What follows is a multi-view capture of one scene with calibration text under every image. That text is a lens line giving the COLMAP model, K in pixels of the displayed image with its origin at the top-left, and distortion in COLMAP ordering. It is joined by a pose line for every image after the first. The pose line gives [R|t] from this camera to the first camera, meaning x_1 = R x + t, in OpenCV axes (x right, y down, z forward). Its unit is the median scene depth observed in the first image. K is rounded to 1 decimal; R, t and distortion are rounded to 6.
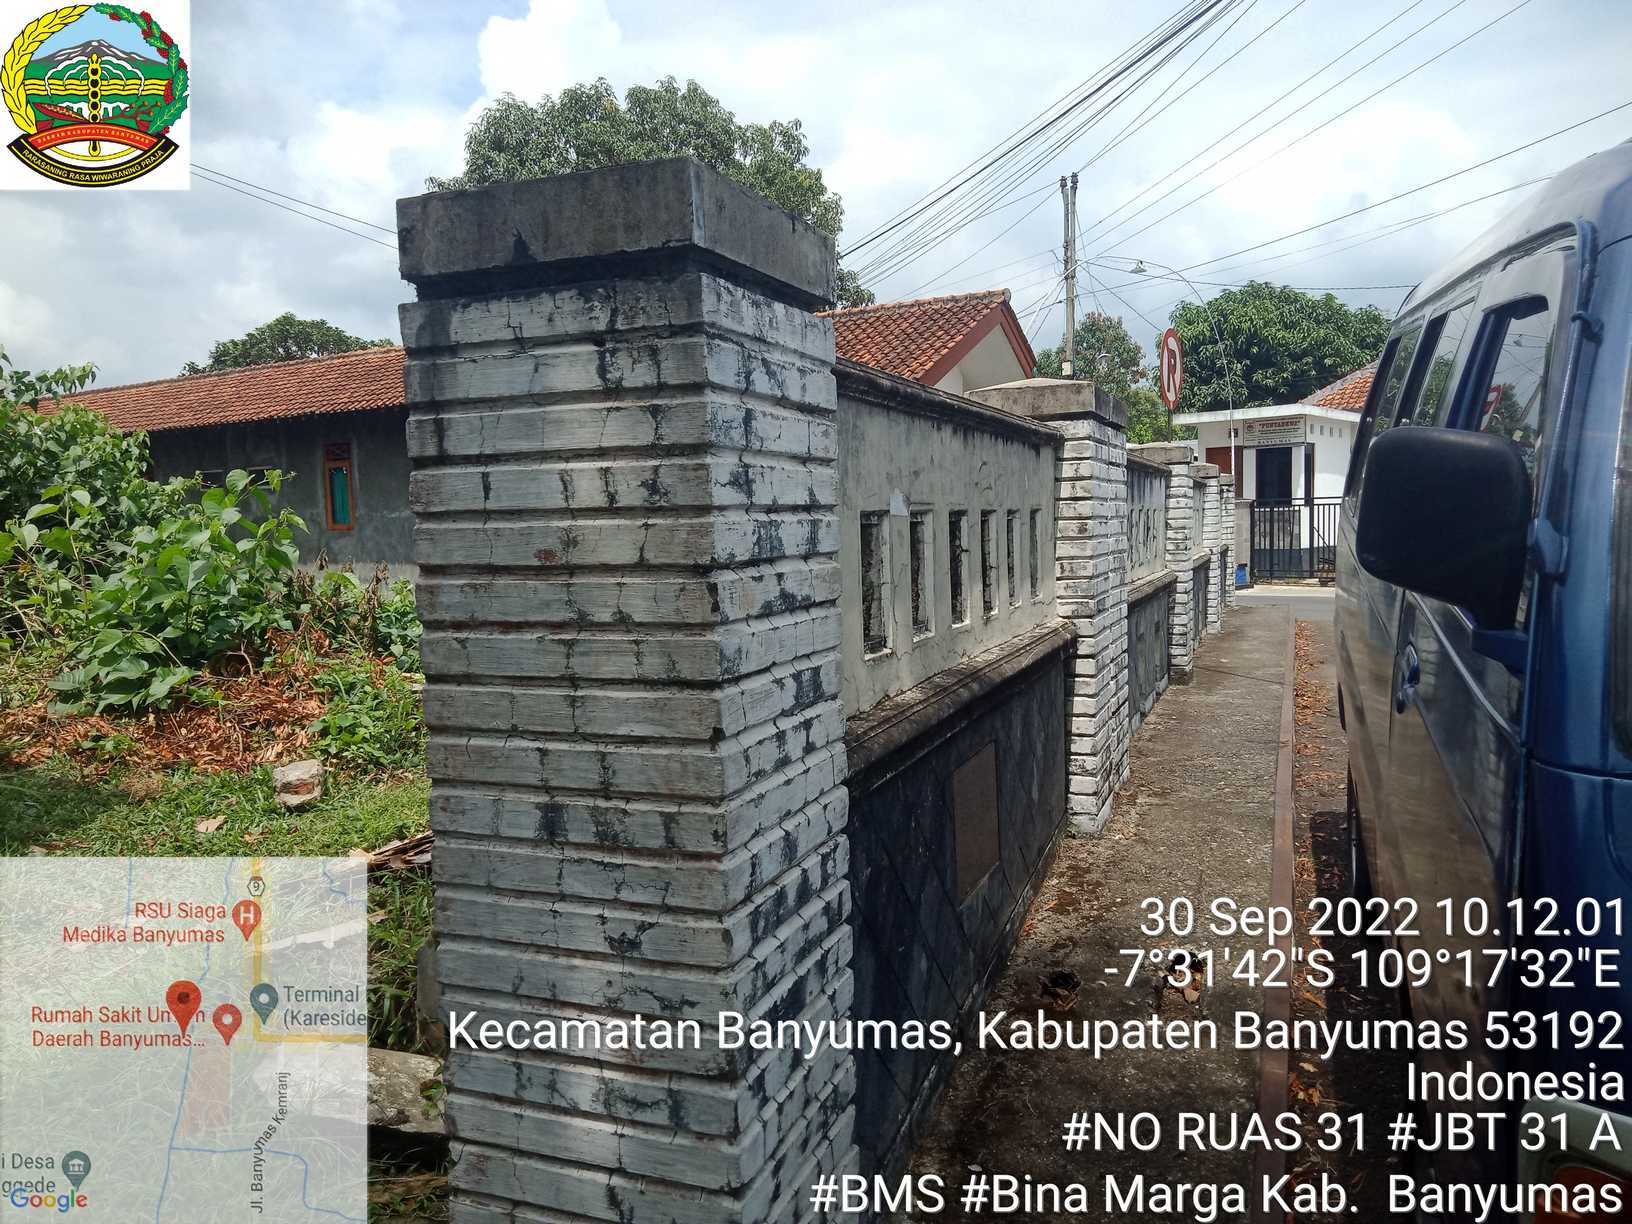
lens RADIAL K [[1195.8, 0, 801.0], [0, 1195.8, 612.4], [0, 0, 1]] dist [0.019148, -0.012121]
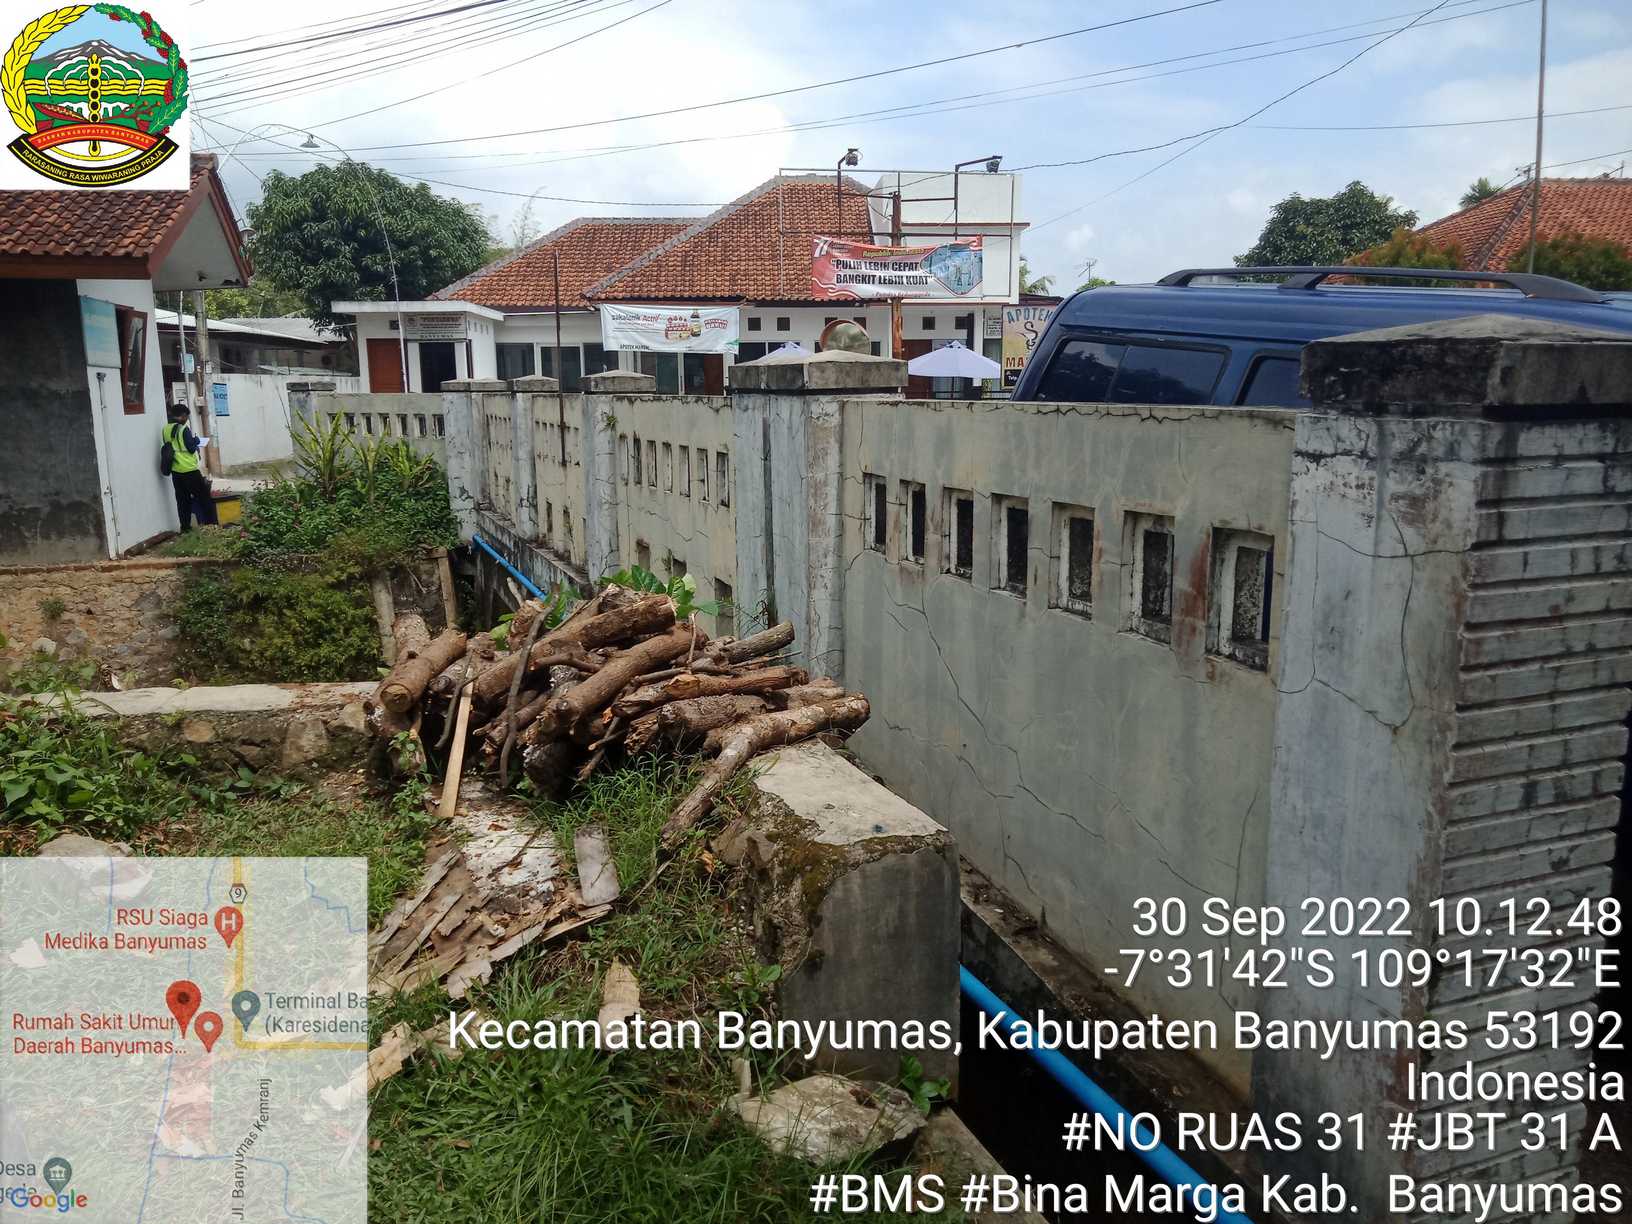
lens RADIAL K [[1195.8, 0, 808.5], [0, 1195.8, 612.3], [0, 0, 1]] dist [0.019148, -0.012121]
pose [[0.735982, -0.107750, 0.668371, -1.791885], [0.043022, 0.992701, 0.112663, -0.239285], [-0.675633, -0.054163, 0.735246, 0.552033]]
